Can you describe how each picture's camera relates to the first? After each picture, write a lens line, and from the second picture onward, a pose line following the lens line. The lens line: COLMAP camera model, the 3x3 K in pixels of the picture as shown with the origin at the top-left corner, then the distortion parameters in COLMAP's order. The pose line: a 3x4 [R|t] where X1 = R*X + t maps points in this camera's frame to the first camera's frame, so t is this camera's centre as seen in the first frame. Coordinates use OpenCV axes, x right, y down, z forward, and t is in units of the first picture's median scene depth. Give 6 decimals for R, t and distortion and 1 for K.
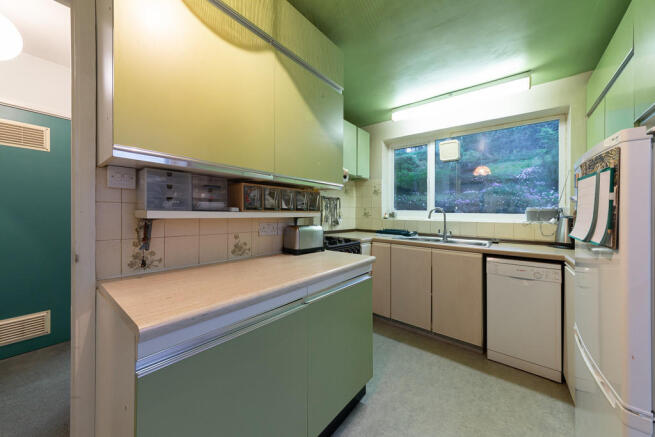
lens RADIAL K [[232.7, 0, 326.1], [0, 232.7, 218.3], [0, 0, 1]] dist [-0.002719, -0.000335]
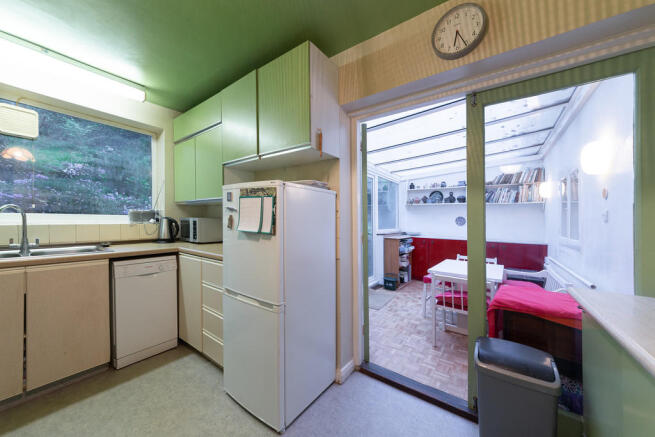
lens RADIAL K [[232.7, 0, 325.6], [0, 232.7, 216.6], [0, 0, 1]] dist [-0.002719, -0.000335]
pose [[-0.054828, -0.003870, 0.998488, -0.267842], [0.006753, 0.999968, 0.004246, -0.012190], [-0.998473, 0.006976, -0.054800, 0.191706]]
